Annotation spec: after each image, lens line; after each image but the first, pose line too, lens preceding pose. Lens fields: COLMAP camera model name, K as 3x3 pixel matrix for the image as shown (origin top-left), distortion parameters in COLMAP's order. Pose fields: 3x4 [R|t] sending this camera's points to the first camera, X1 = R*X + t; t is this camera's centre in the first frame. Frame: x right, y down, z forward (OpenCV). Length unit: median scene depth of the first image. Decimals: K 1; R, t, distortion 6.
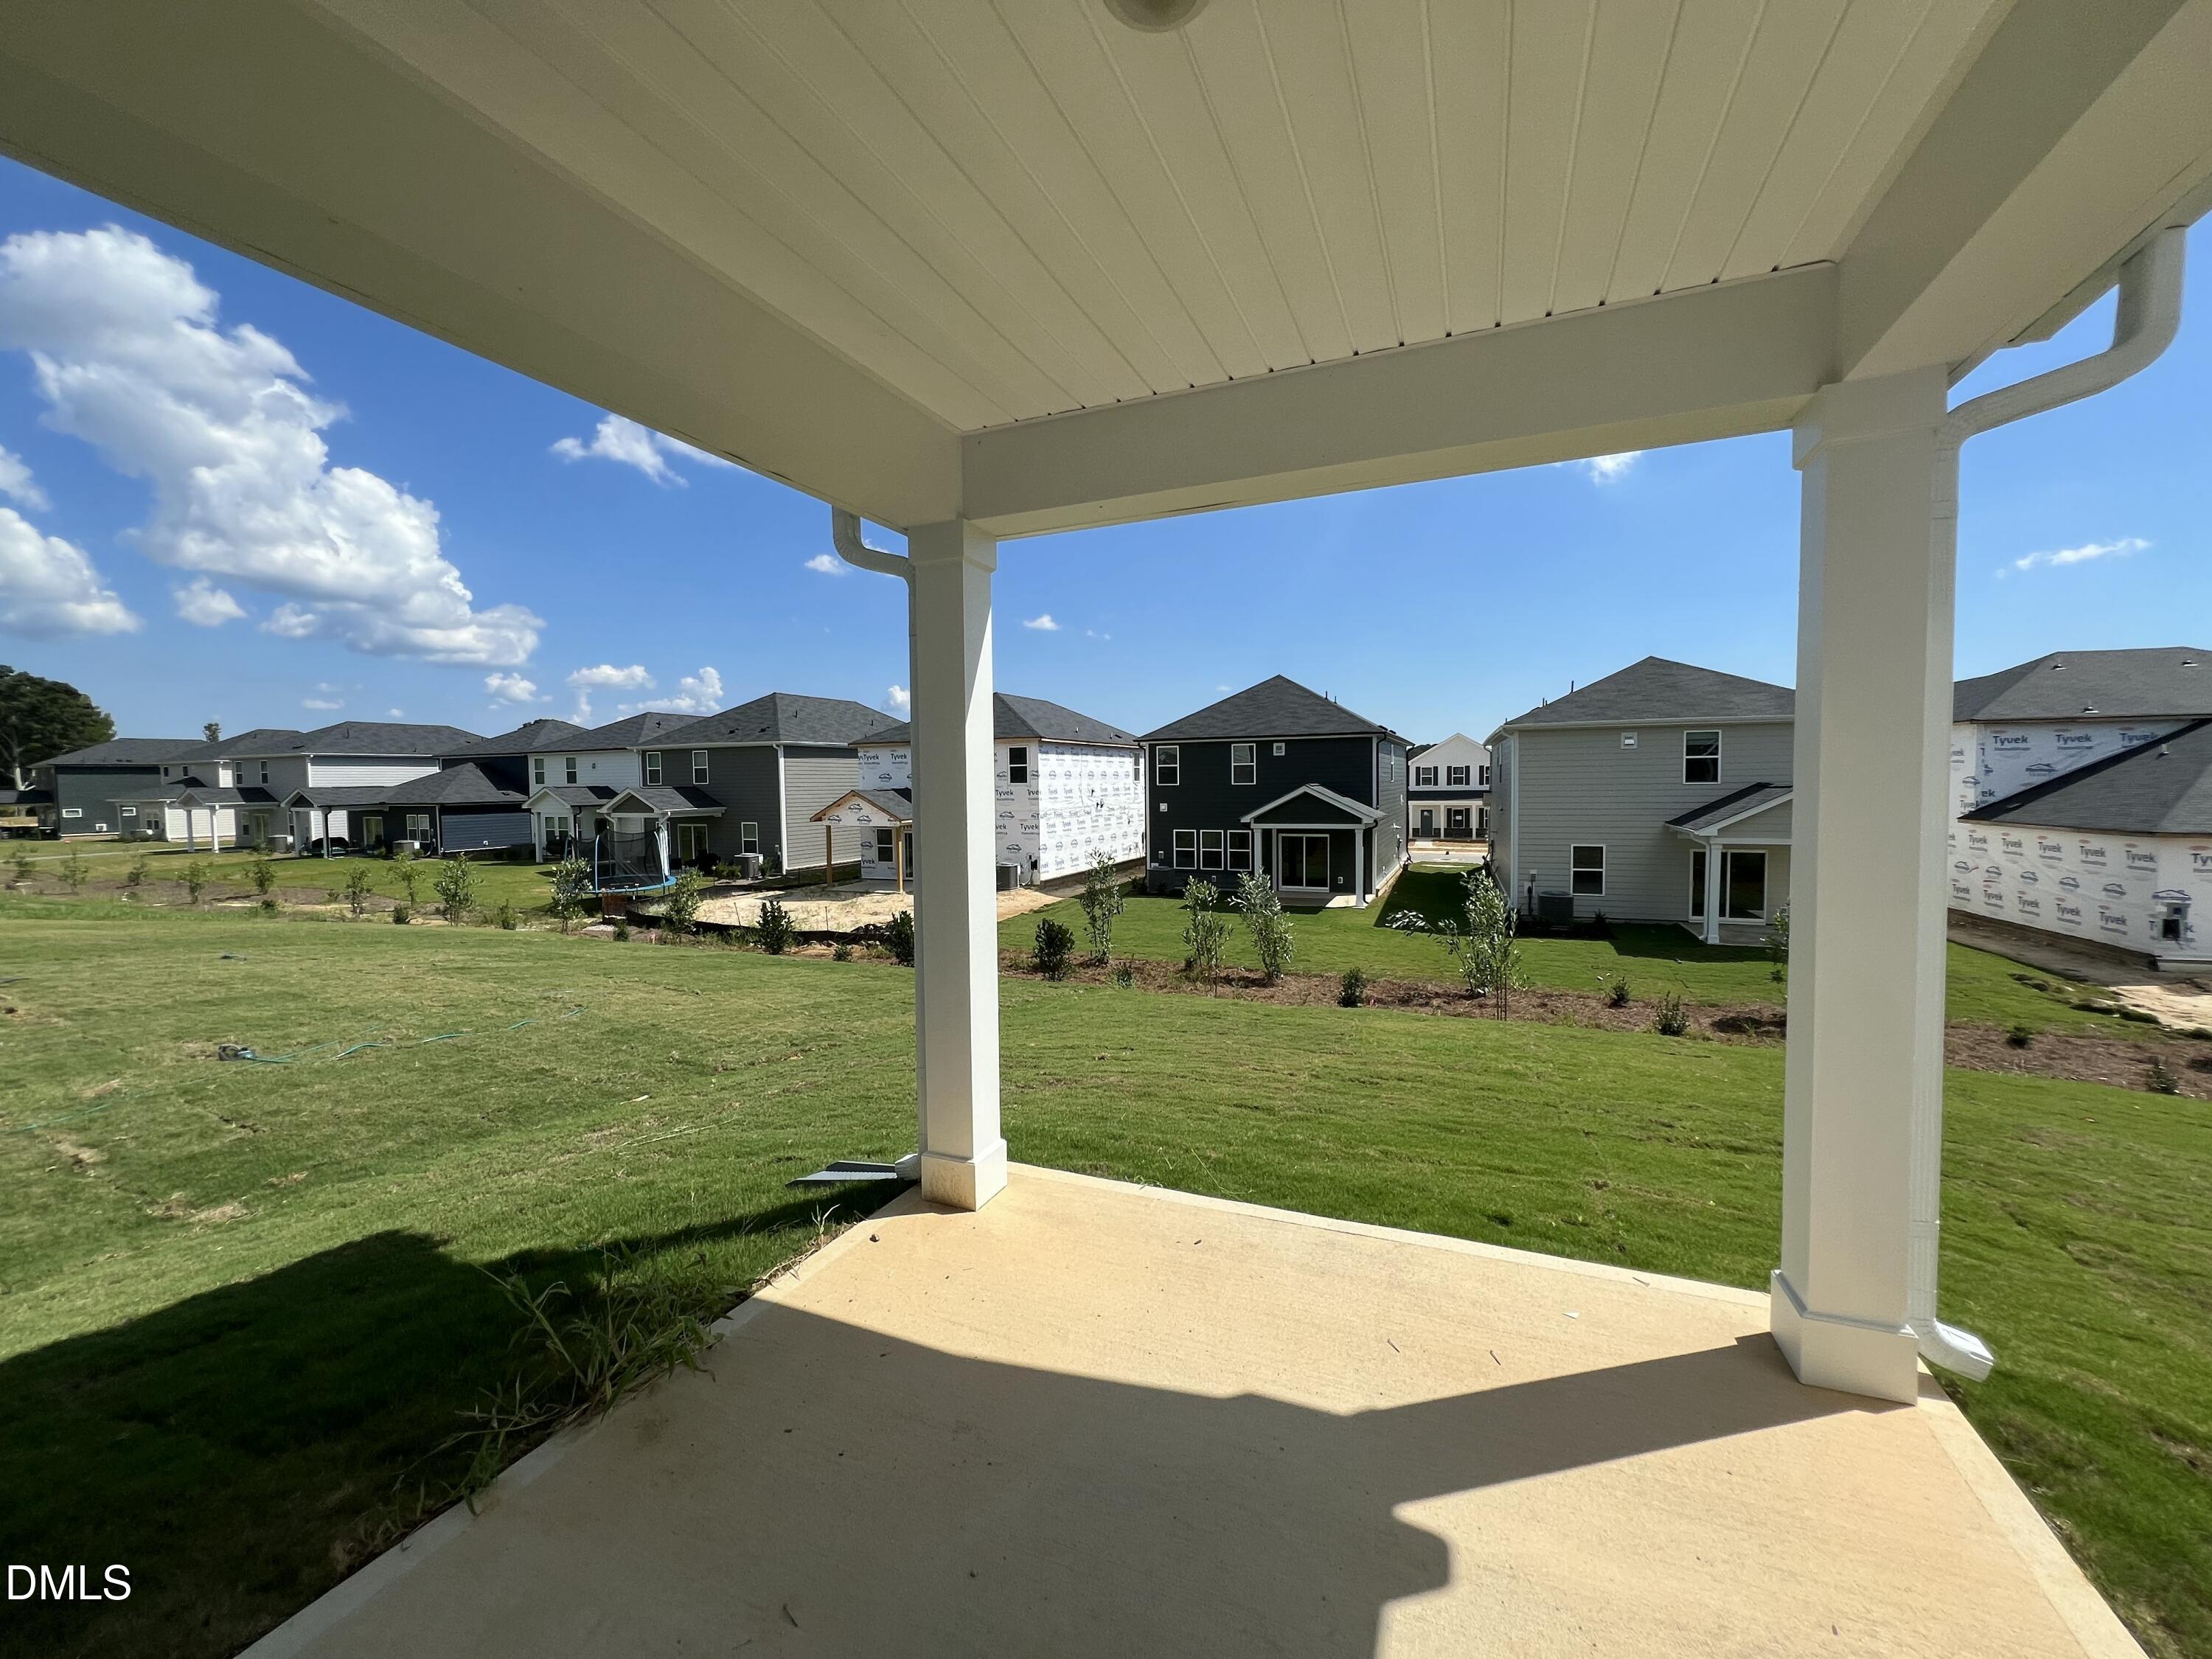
lens RADIAL K [[886.8, 0, 1107.1], [0, 886.8, 827.1], [0, 0, 1]] dist [0.001603, 0.000191]
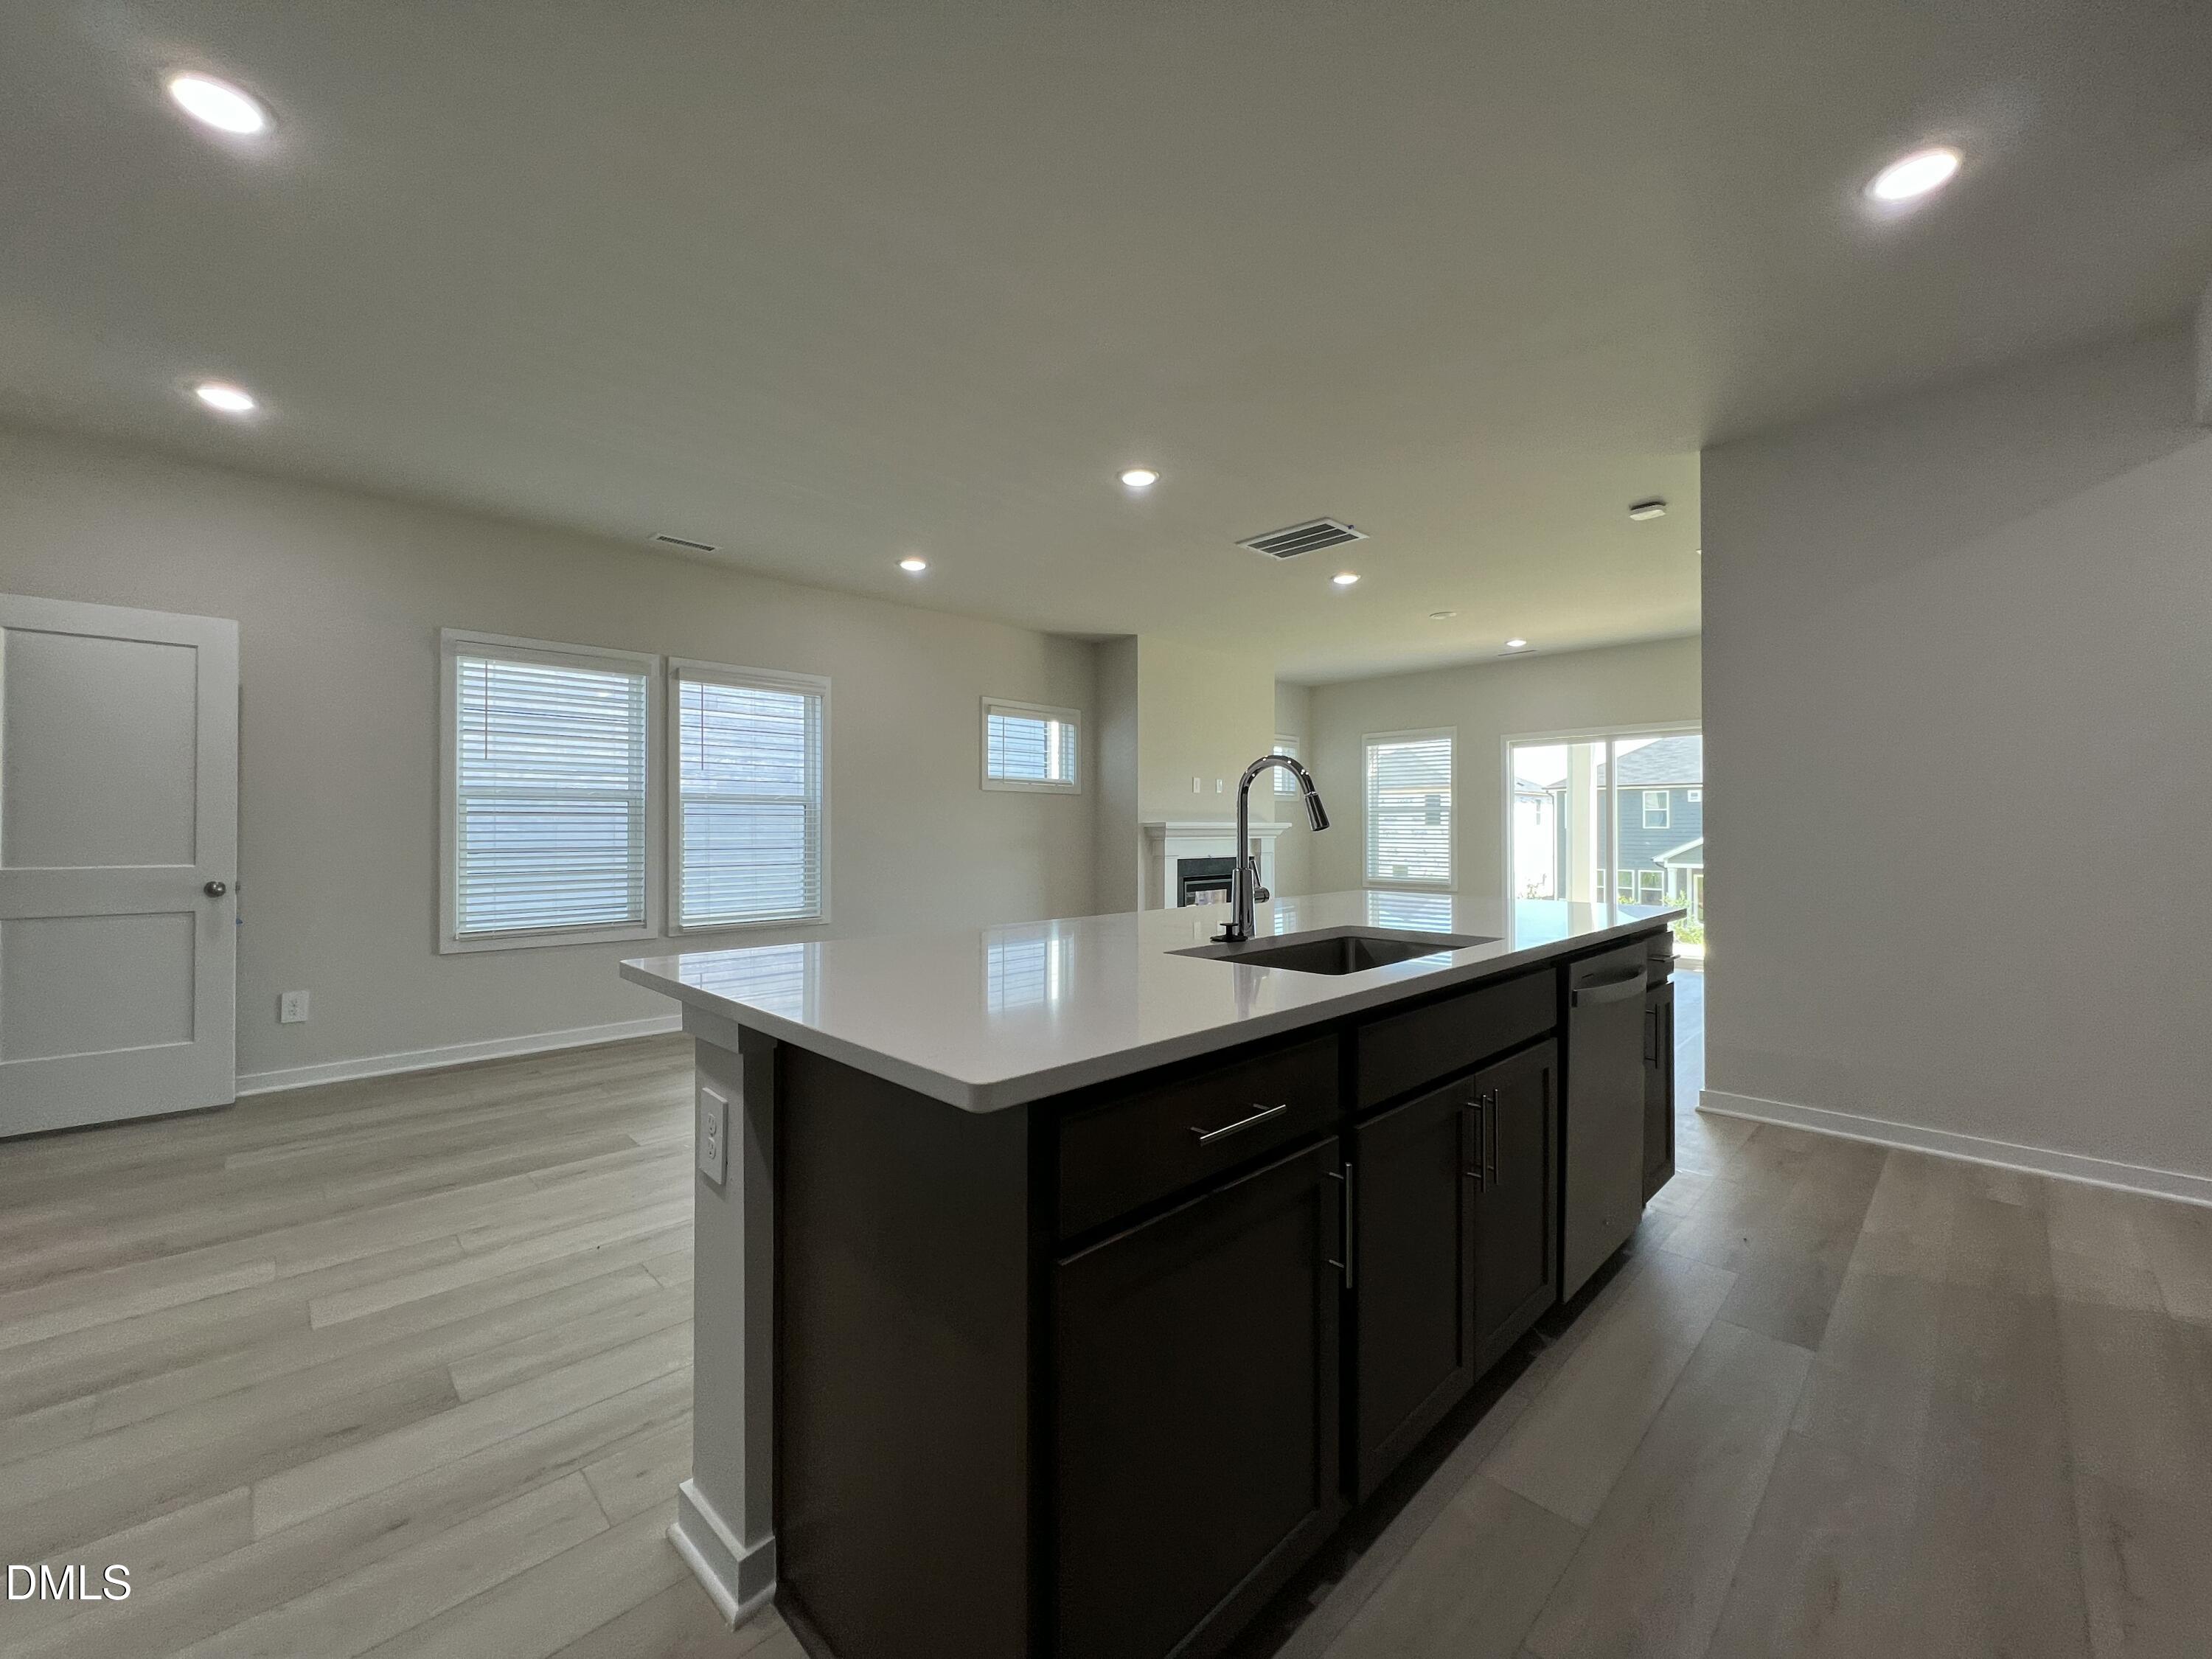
lens RADIAL K [[886.8, 0, 1102.0], [0, 886.8, 826.7], [0, 0, 1]] dist [0.001603, 0.000191]
pose [[0.925143, 0.011927, -0.379432, -0.066702], [-0.031338, 0.998494, -0.045022, 0.022290], [0.378324, 0.053542, 0.924124, -0.286911]]
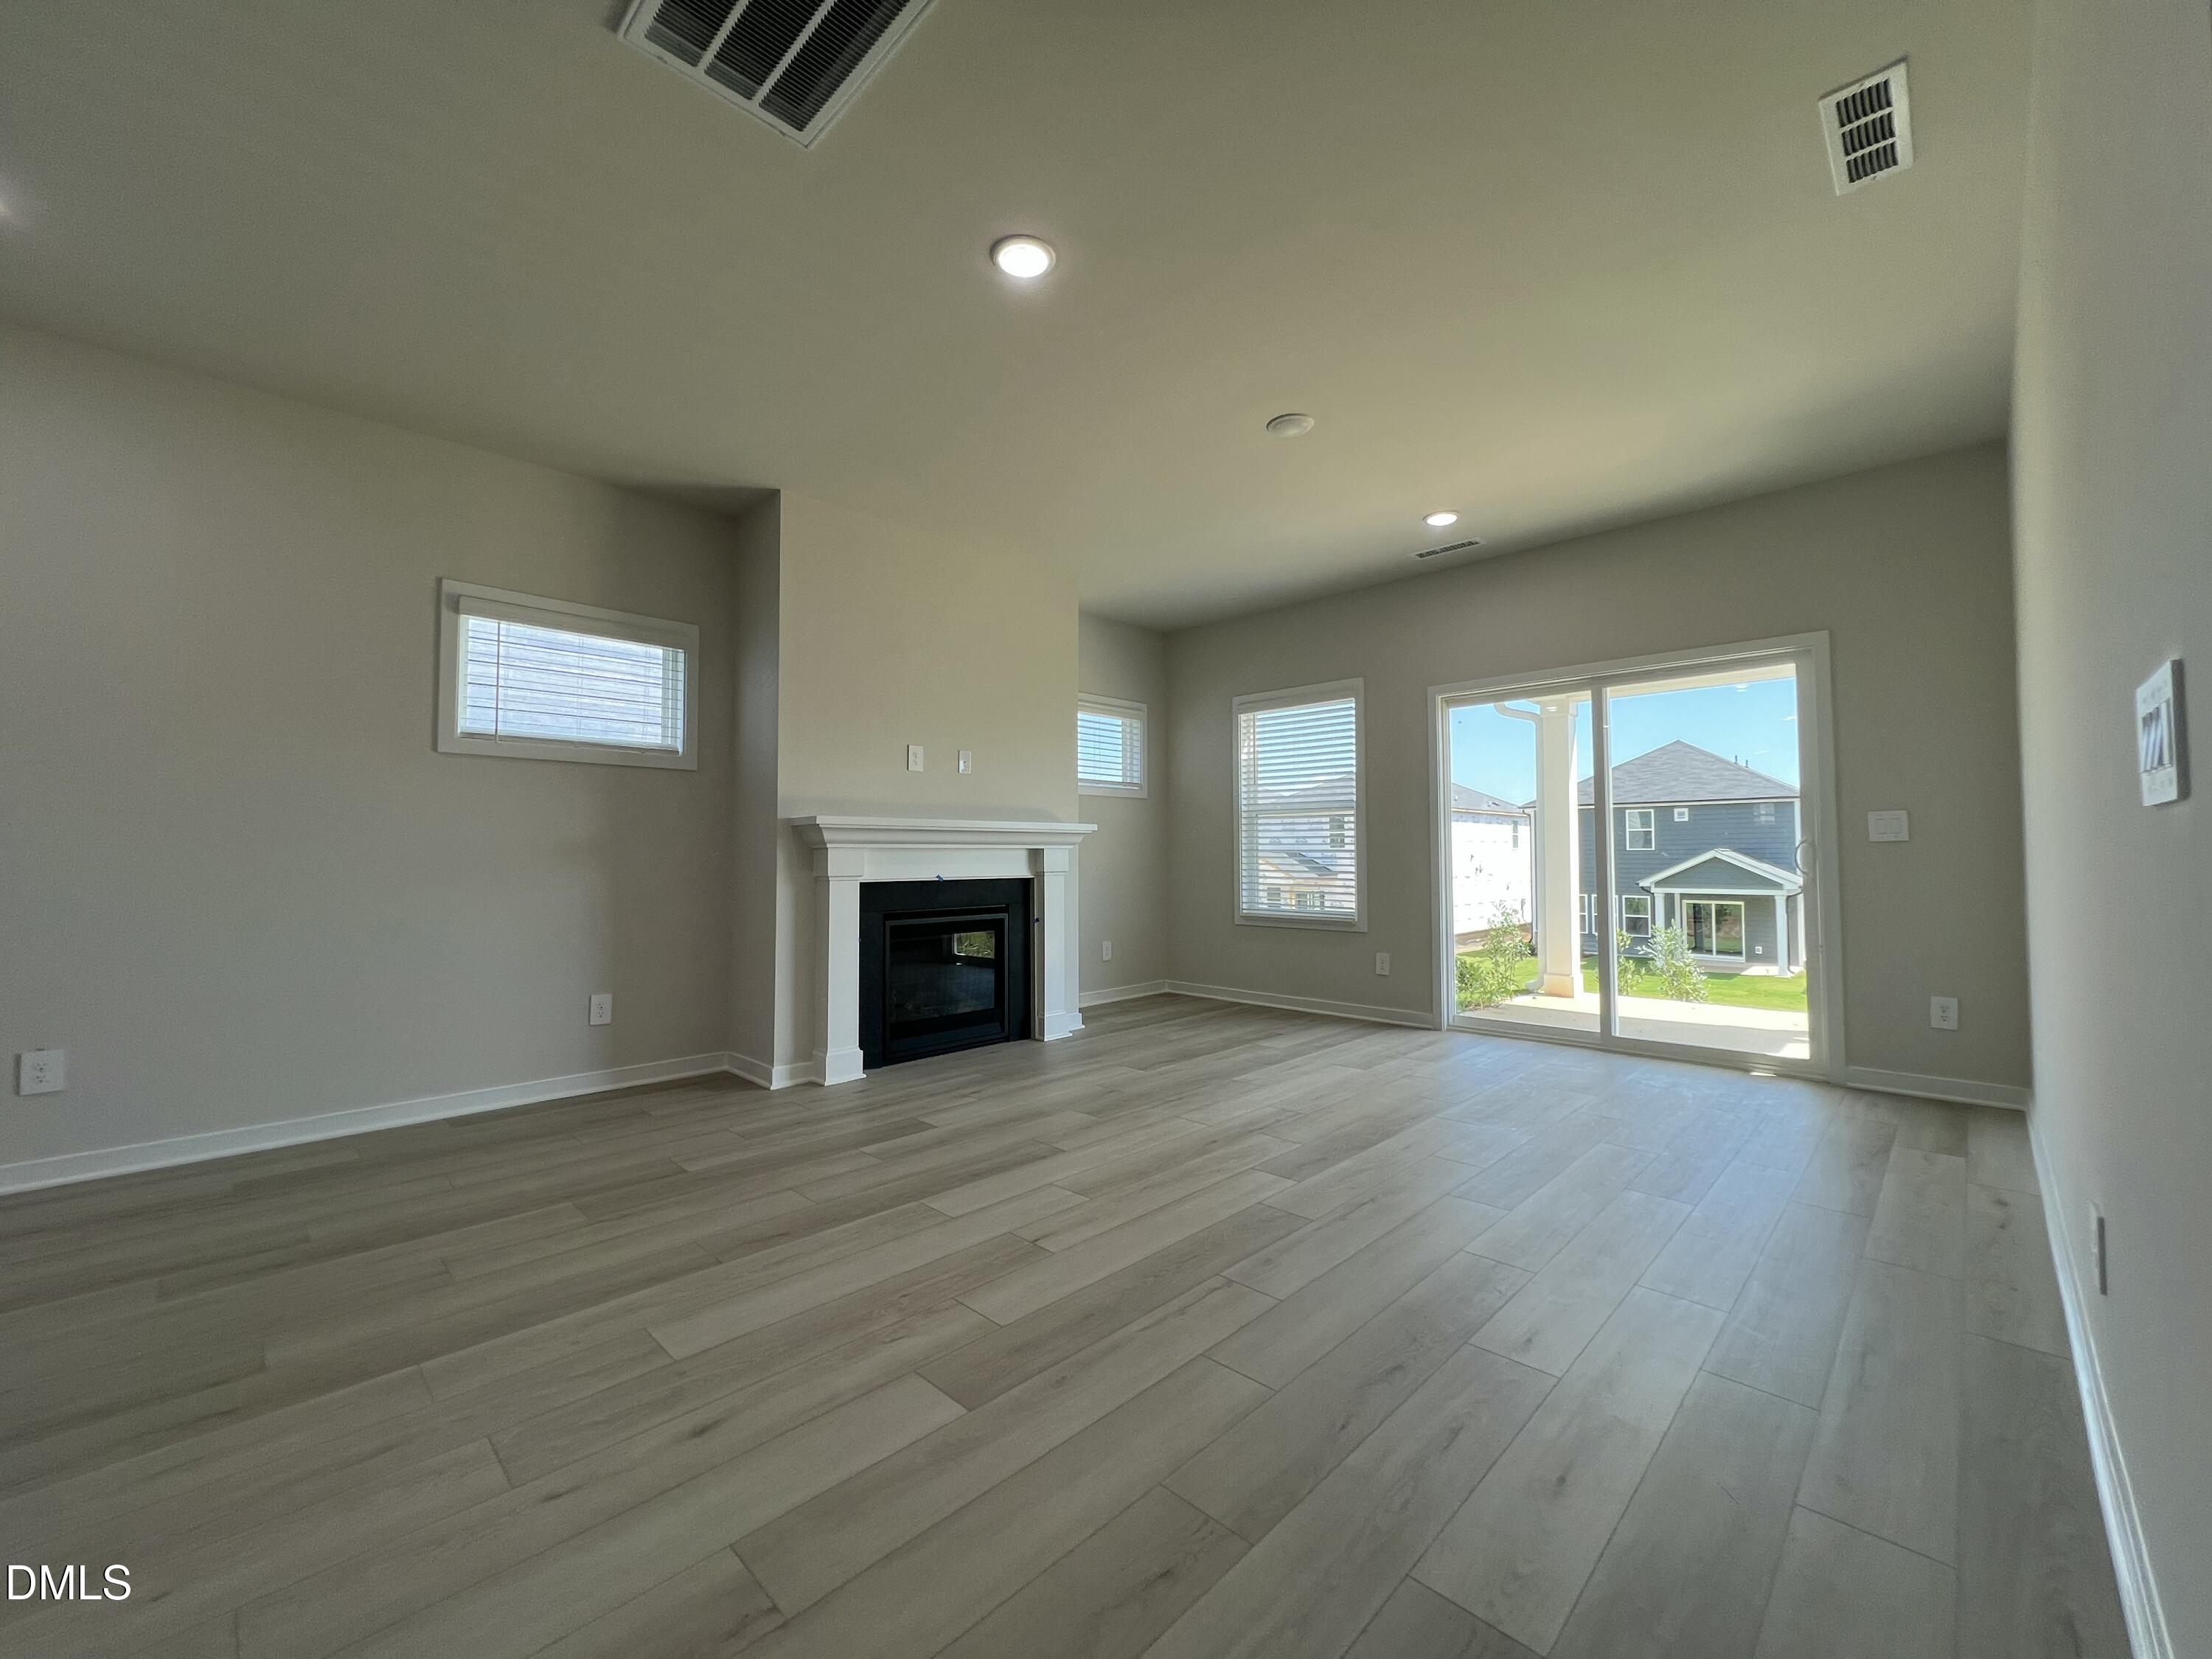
lens RADIAL K [[886.8, 0, 1111.6], [0, 886.8, 827.4], [0, 0, 1]] dist [0.001603, 0.000191]
pose [[0.934748, -0.004728, -0.355279, -0.052851], [-0.024397, 0.996697, -0.077452, 0.020682], [0.354472, 0.081066, 0.931546, -0.166907]]
